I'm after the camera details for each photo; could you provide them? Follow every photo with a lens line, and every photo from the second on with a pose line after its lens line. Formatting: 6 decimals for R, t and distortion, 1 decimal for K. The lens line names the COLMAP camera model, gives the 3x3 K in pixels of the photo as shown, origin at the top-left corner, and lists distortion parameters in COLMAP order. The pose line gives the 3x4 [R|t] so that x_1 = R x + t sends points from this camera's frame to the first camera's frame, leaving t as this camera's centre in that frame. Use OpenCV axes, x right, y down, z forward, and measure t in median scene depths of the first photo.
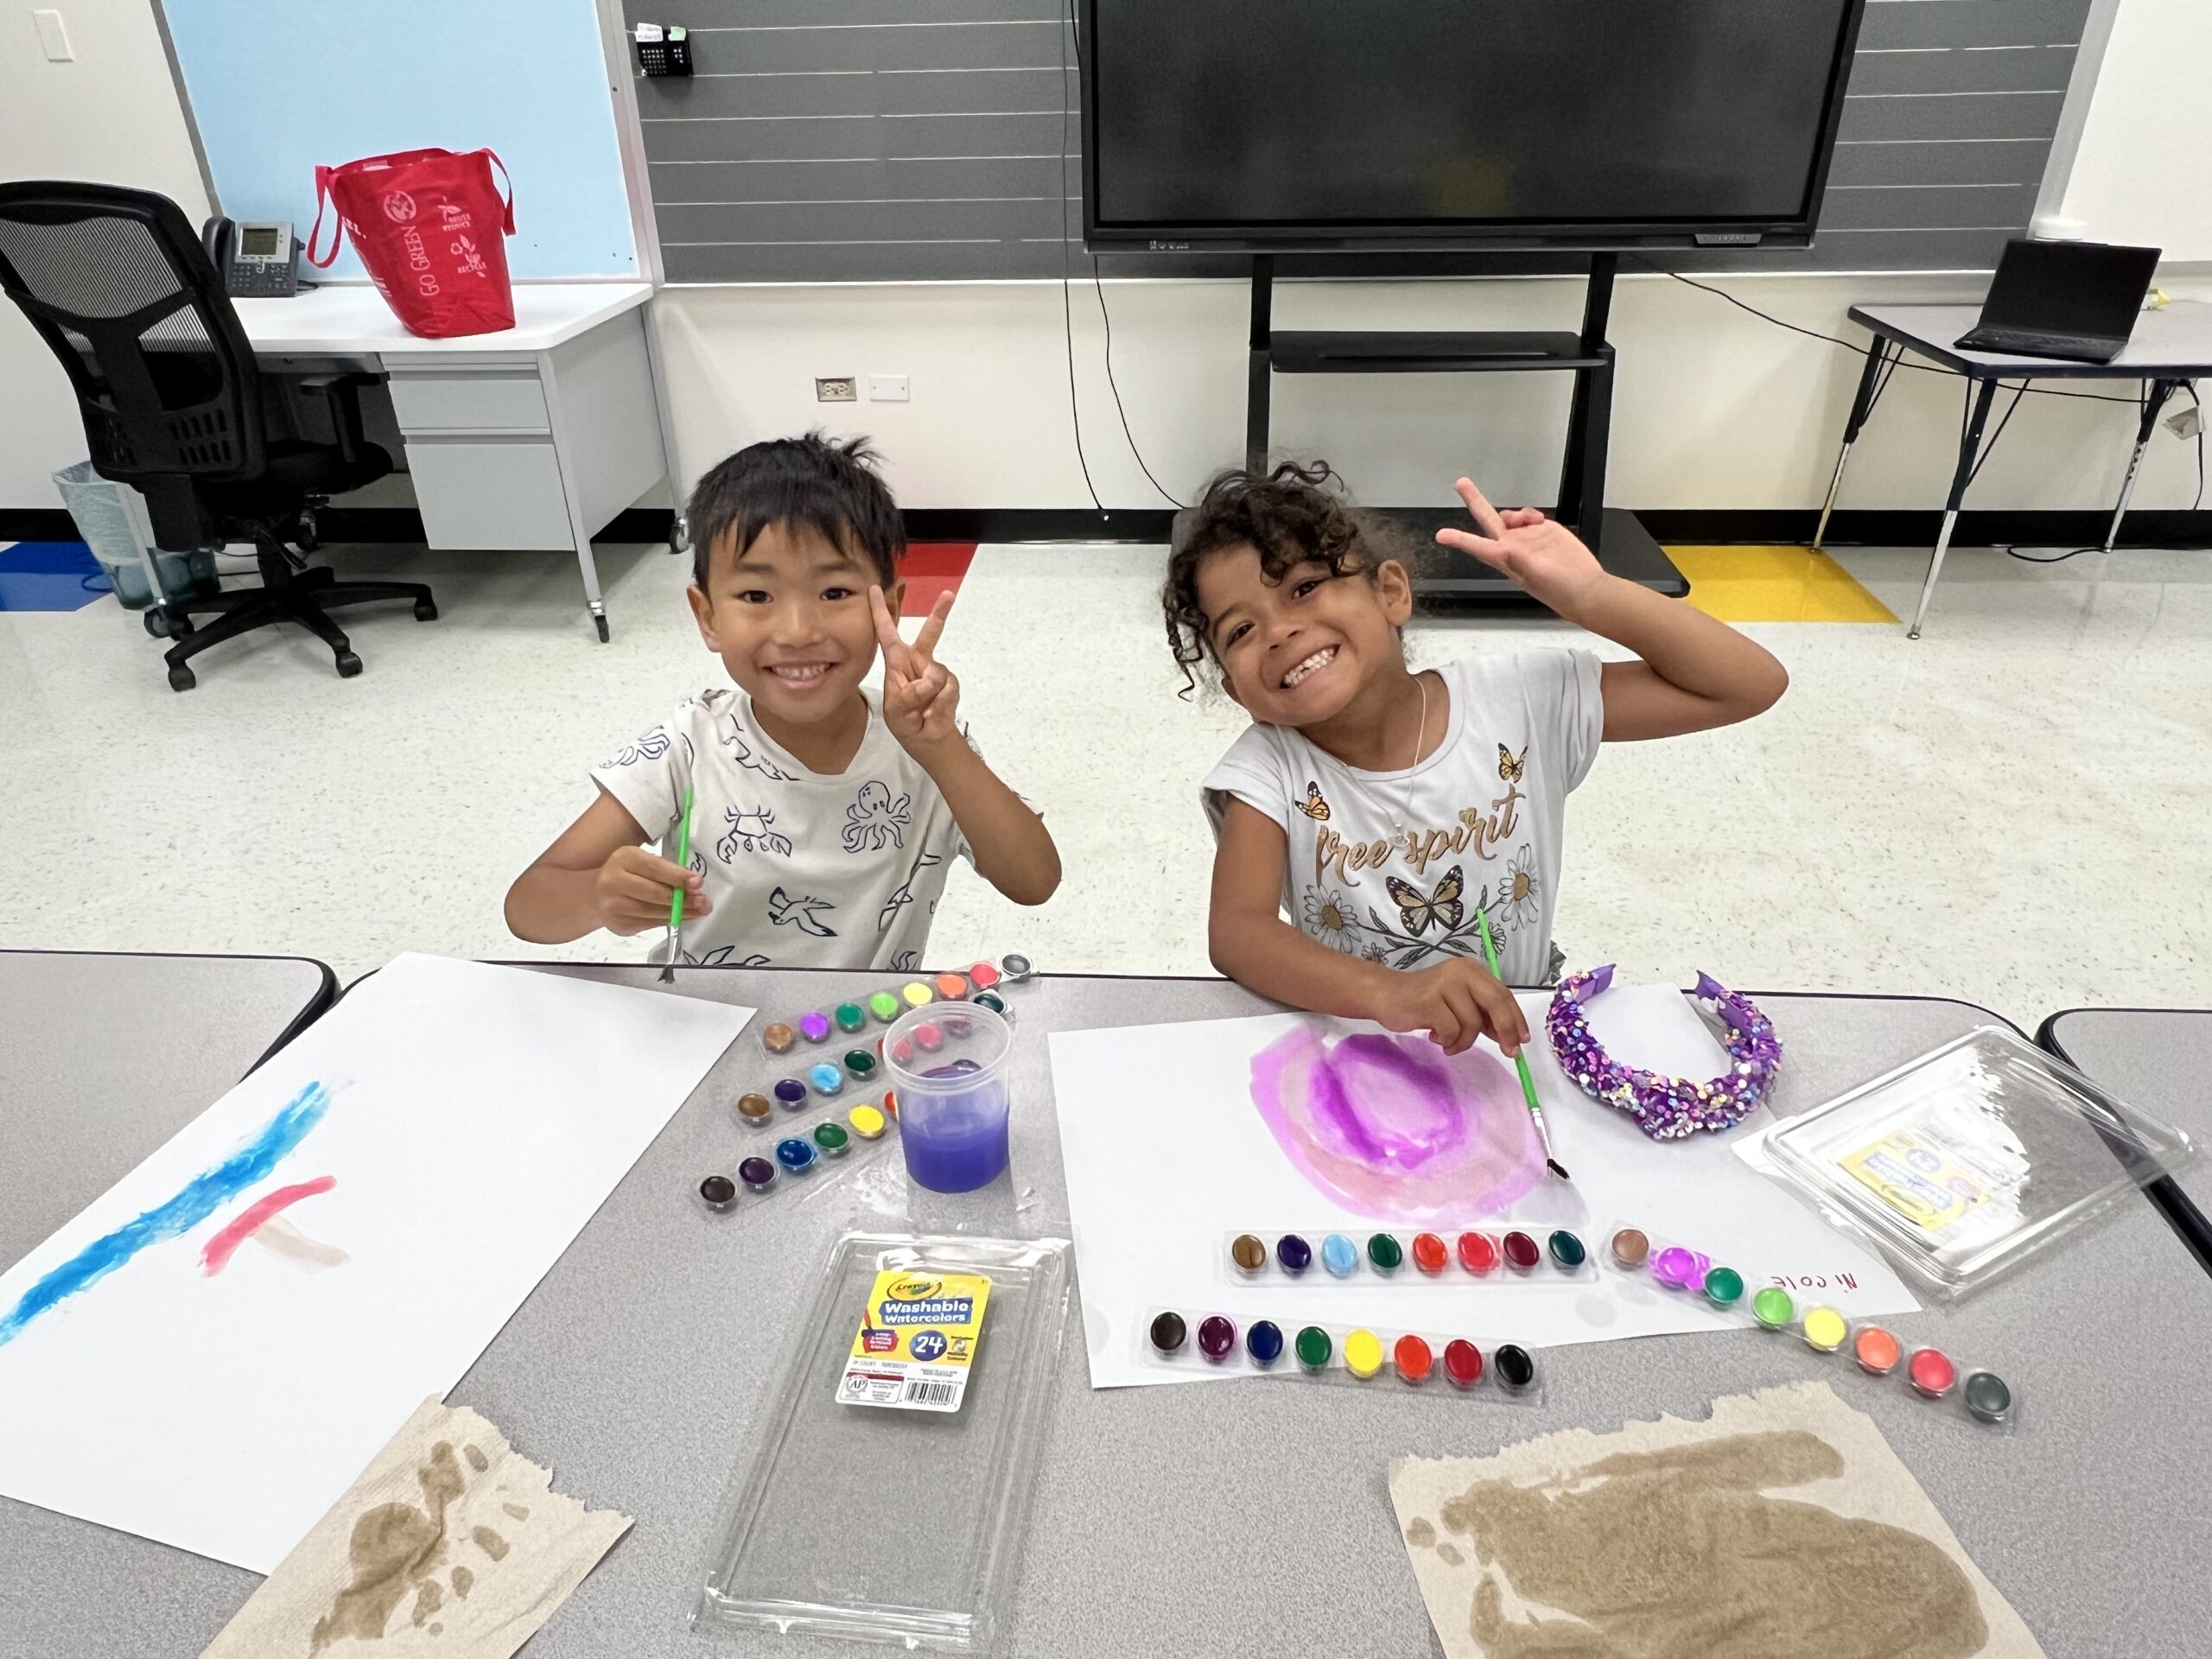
lens RADIAL K [[1442.5, 0, 1106.0], [0, 1442.5, 829.5], [0, 0, 1]] dist [0.000173, 0.000089]
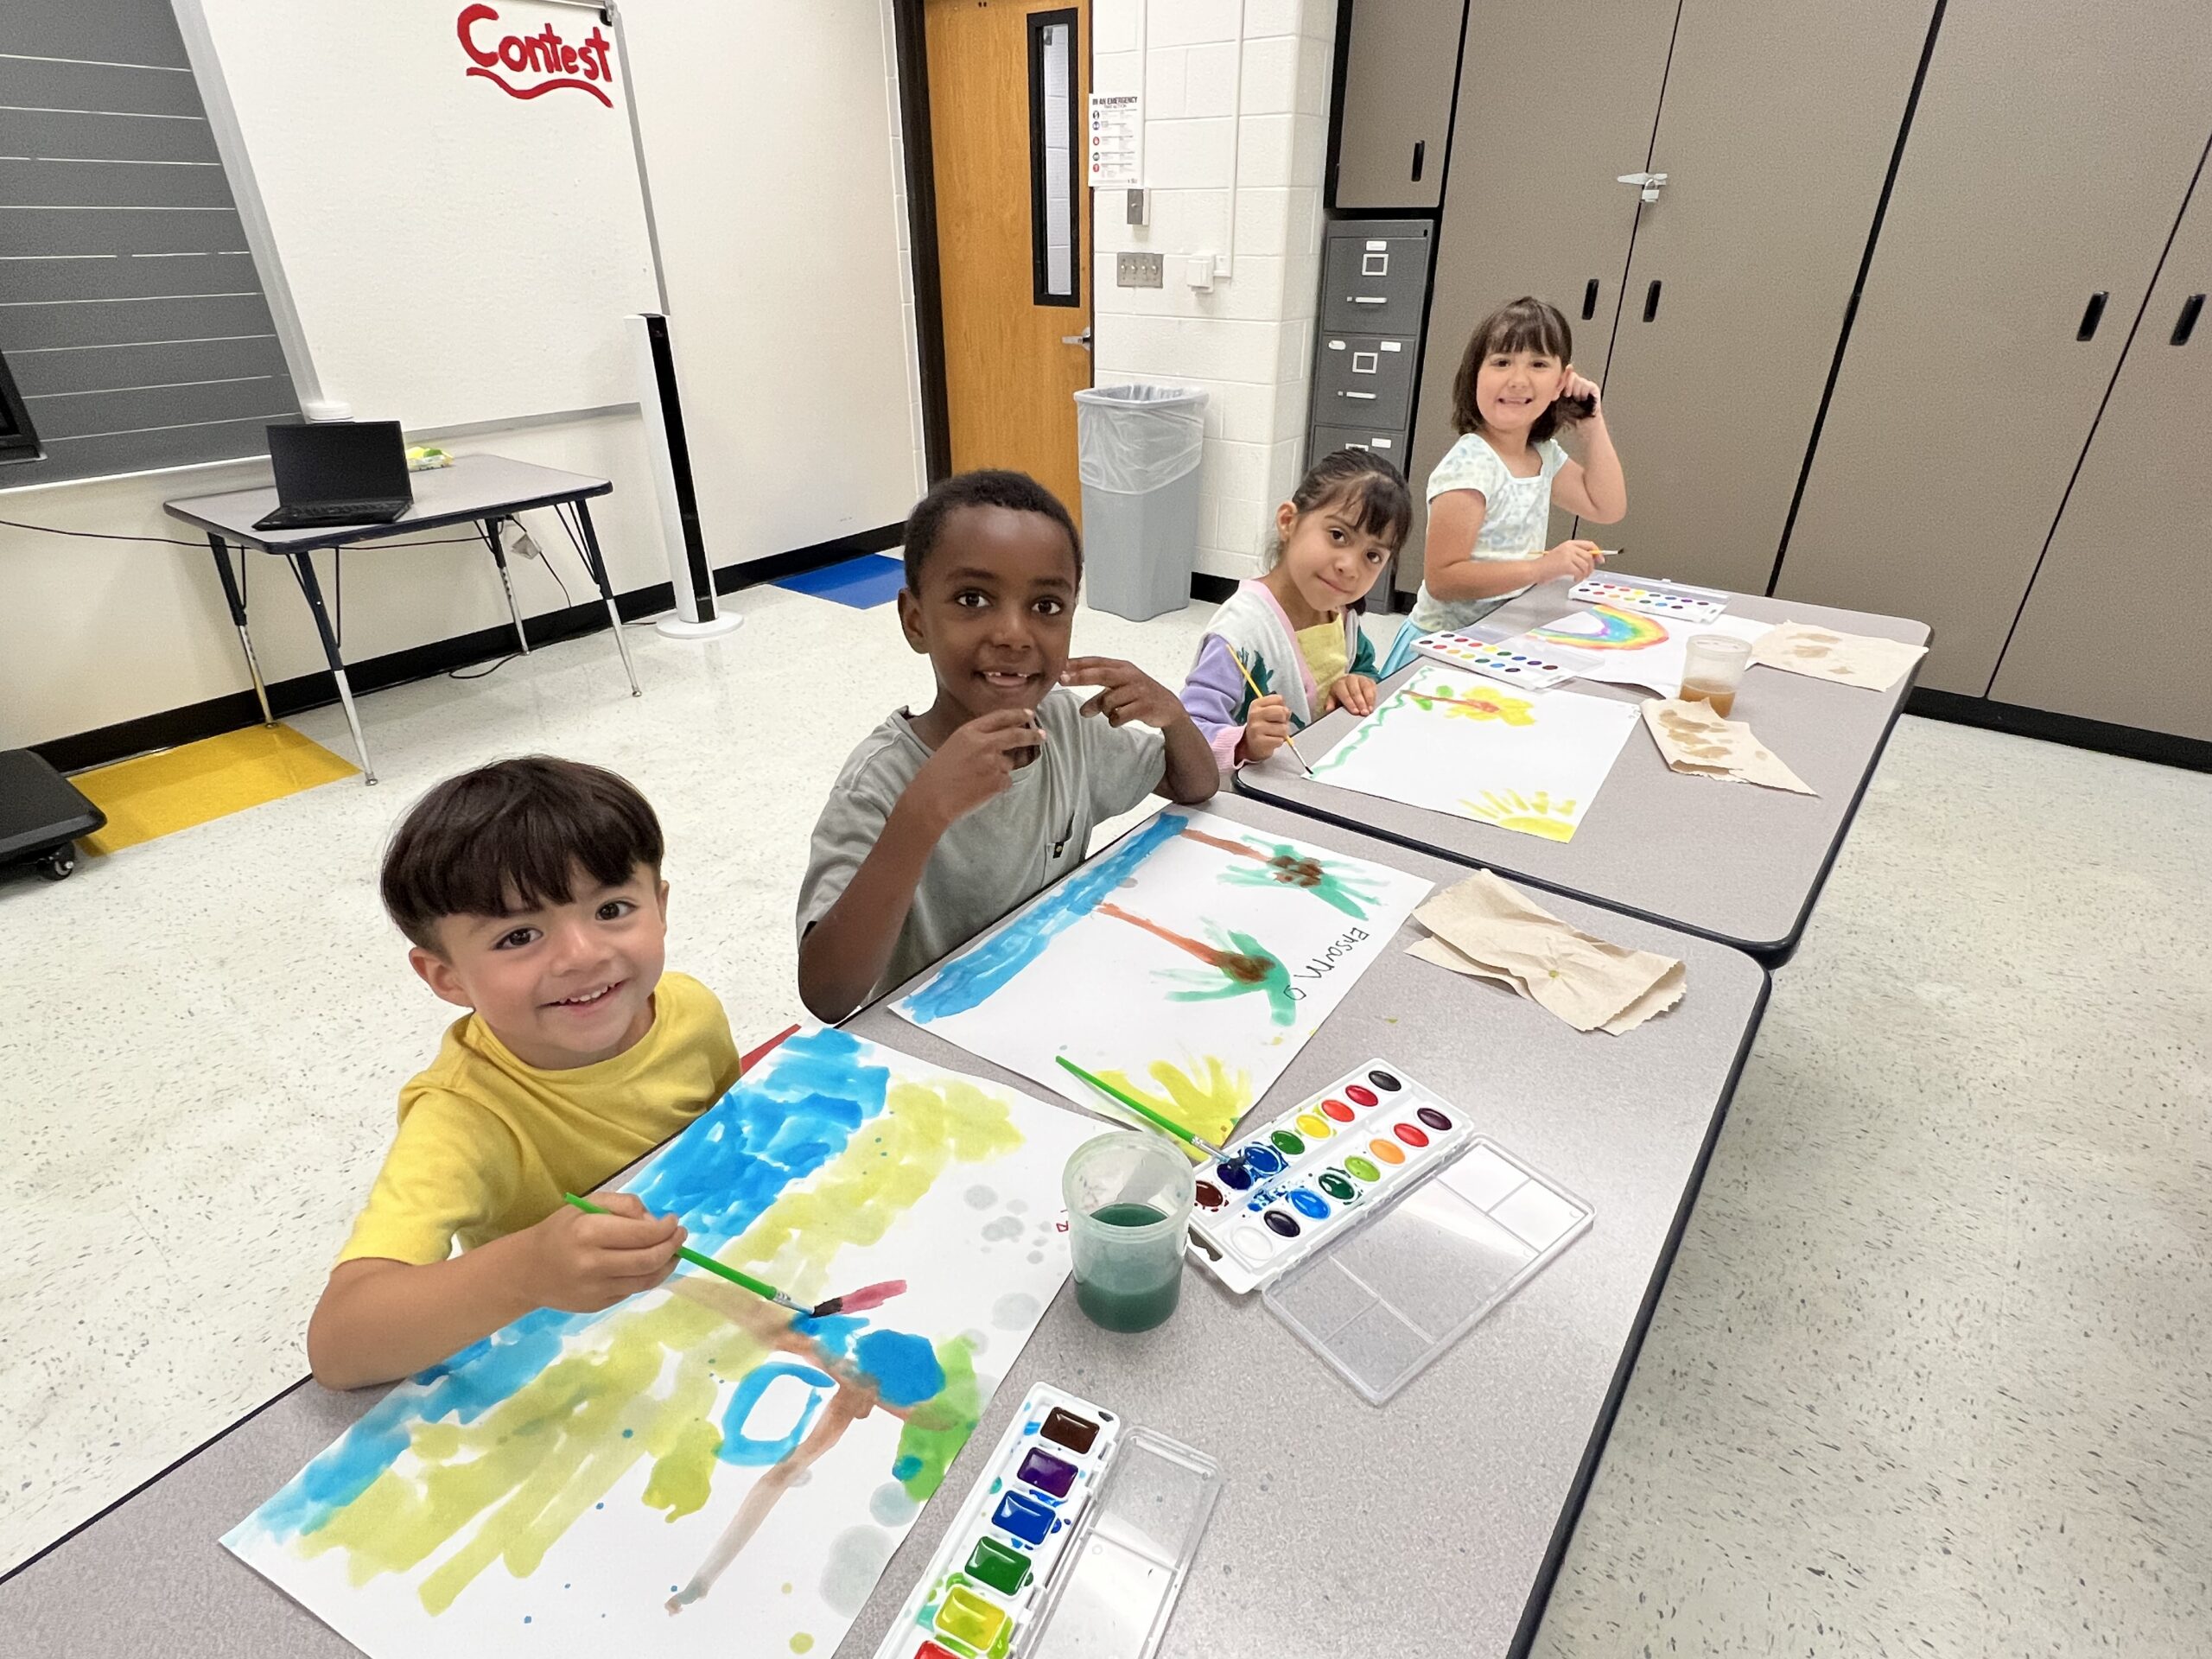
lens RADIAL K [[1113.2, 0, 1106.0], [0, 1113.2, 829.5], [0, 0, 1]] dist [0.002313, -0.000090]
pose [[0.541694, -0.384253, 0.747608, 0.208949], [0.402146, 0.899479, 0.170928, -0.021030], [-0.738137, 0.208057, 0.641768, 0.047508]]
